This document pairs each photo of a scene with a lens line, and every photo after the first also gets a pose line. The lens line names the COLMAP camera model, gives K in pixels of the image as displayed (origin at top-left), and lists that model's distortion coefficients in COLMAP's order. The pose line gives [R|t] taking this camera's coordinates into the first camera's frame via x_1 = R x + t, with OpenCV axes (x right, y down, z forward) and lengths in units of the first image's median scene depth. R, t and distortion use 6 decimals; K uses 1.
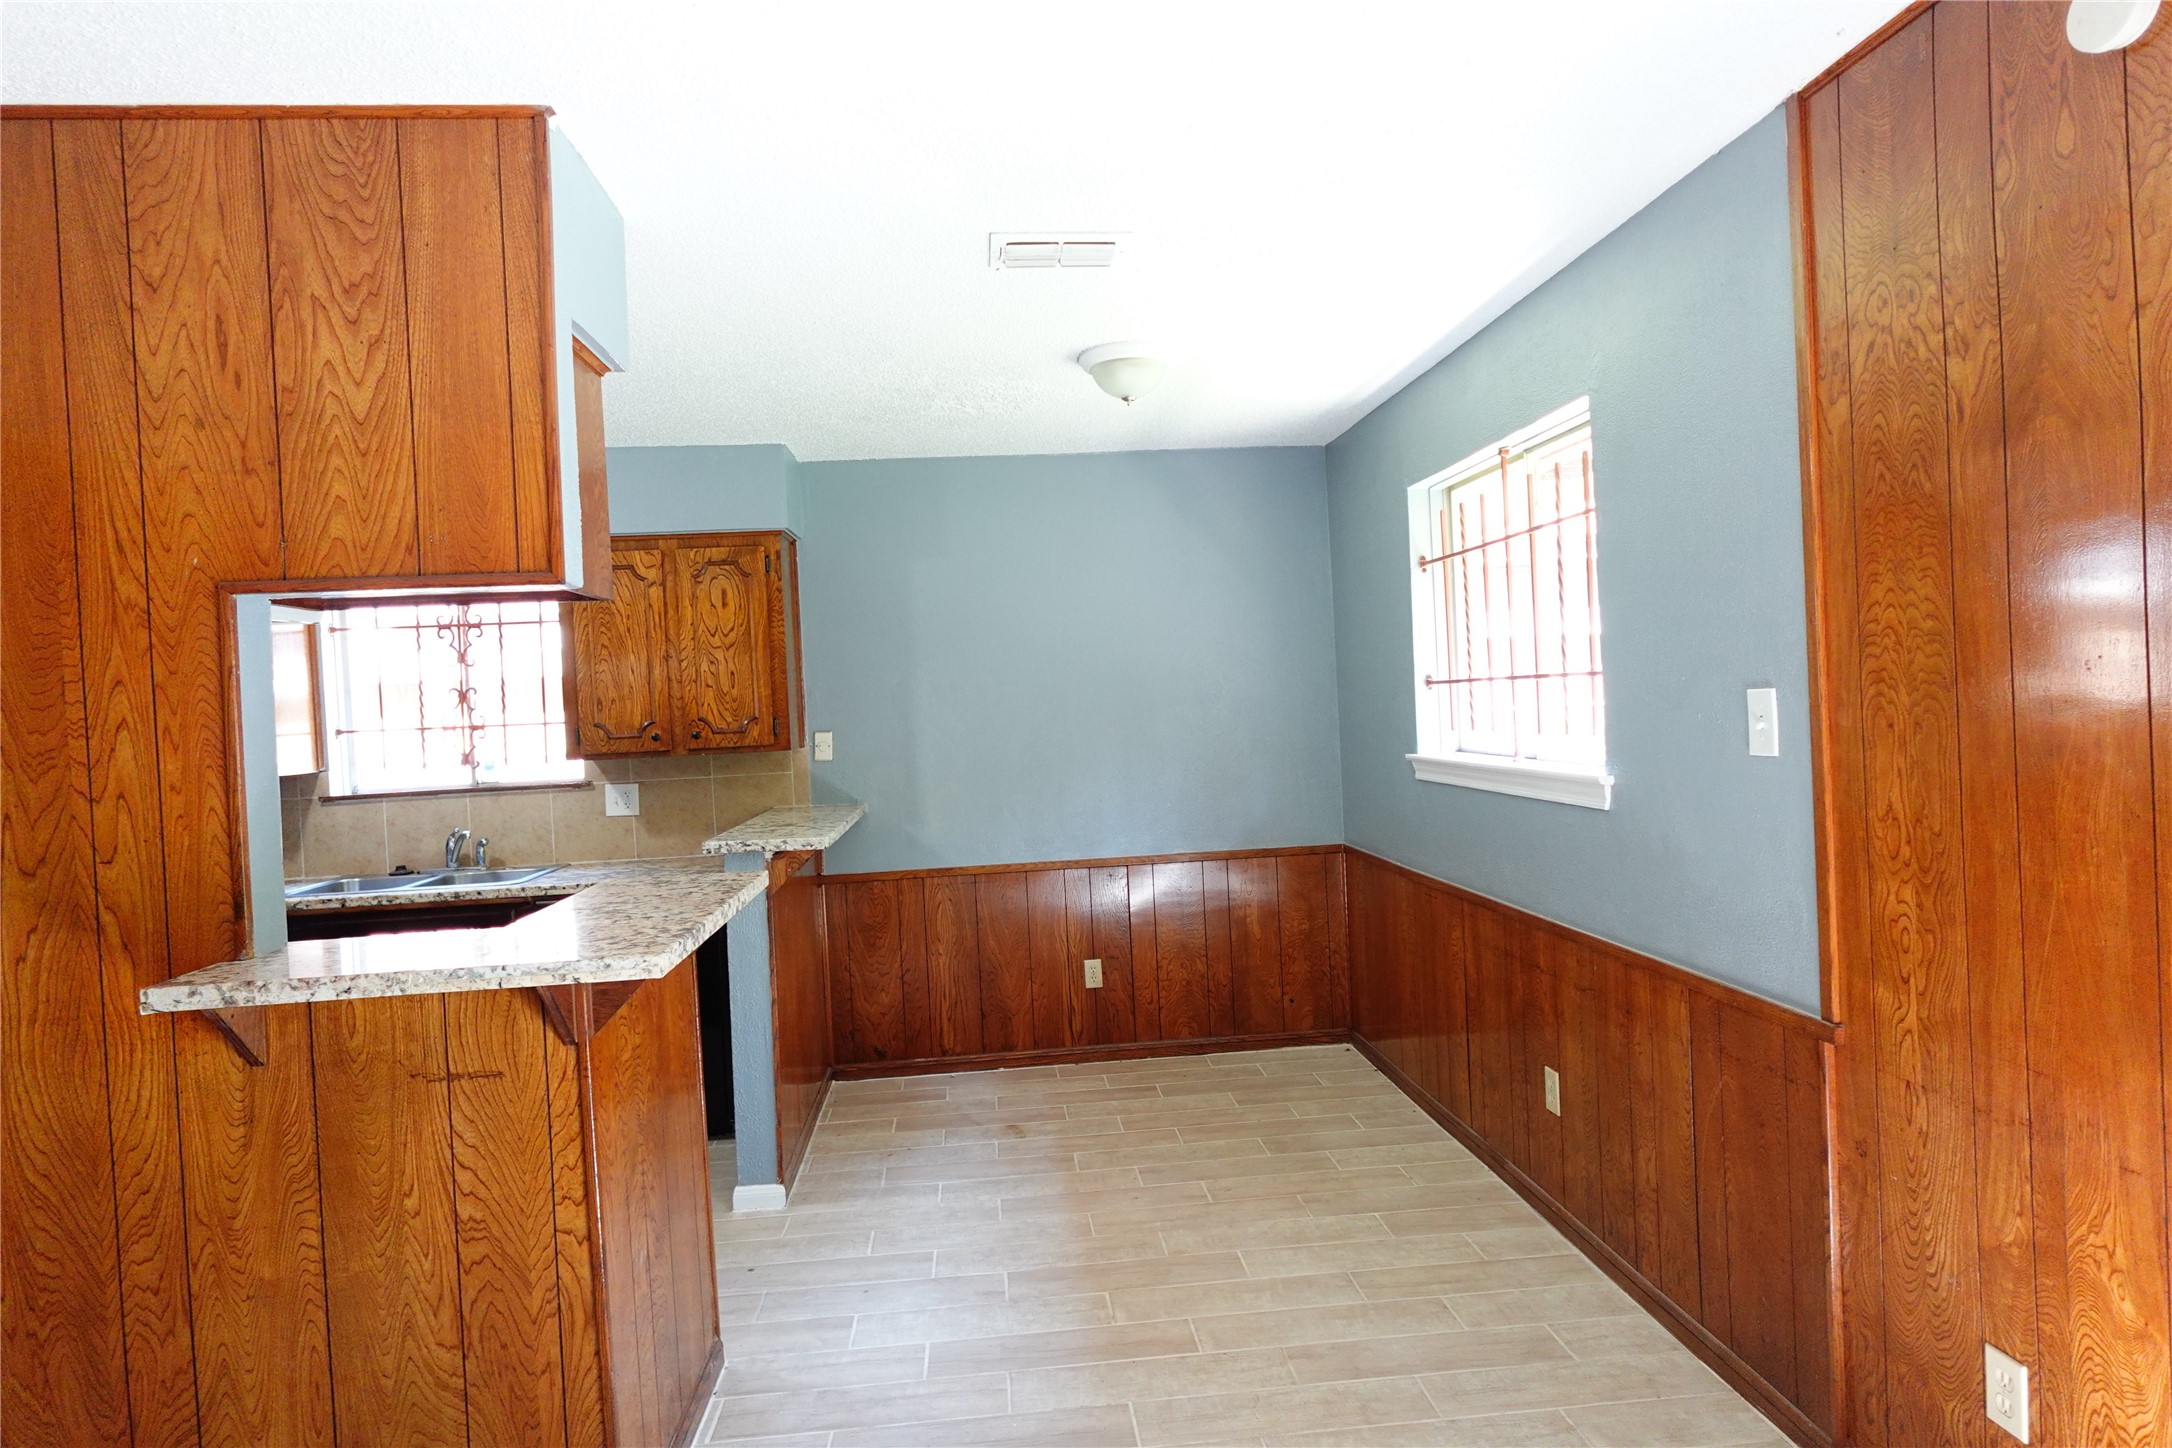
lens RADIAL K [[1232.3, 0, 1085.4], [0, 1232.3, 721.5], [0, 0, 1]] dist [-0.000925, 0.001490]
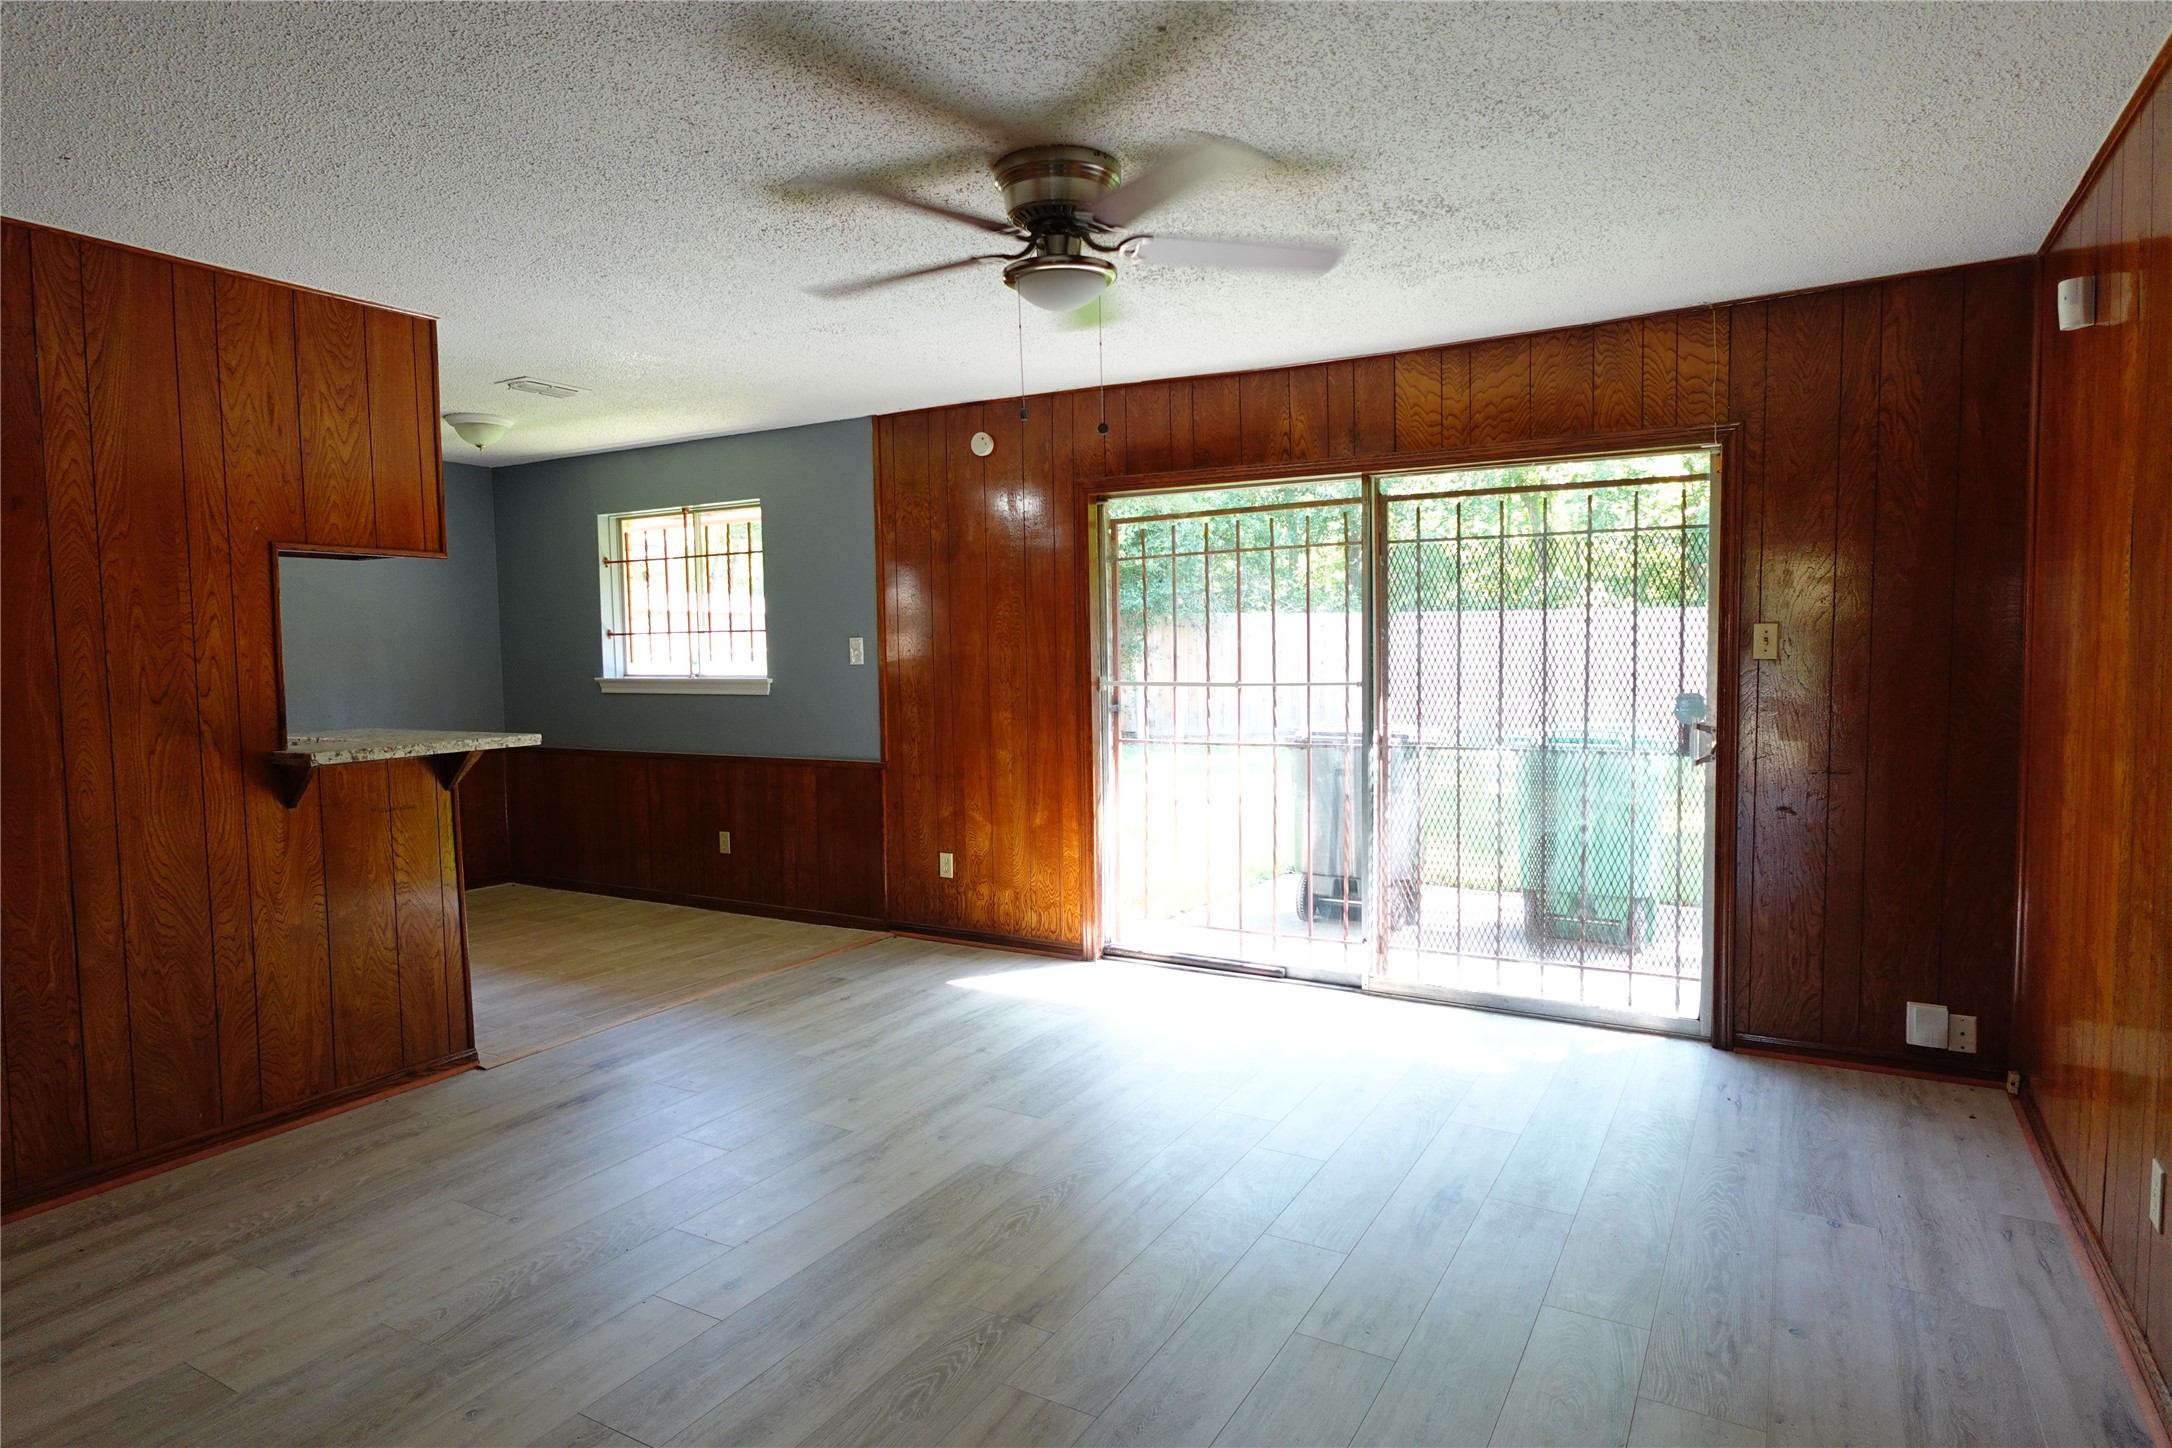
lens RADIAL K [[1232.3, 0, 1086.4], [0, 1232.3, 725.6], [0, 0, 1]] dist [-0.000925, 0.001490]
pose [[0.581098, -0.017678, 0.813641, -1.477401], [0.001432, 0.999785, 0.020700, 0.121154], [-0.813832, -0.010864, 0.580999, -1.026059]]
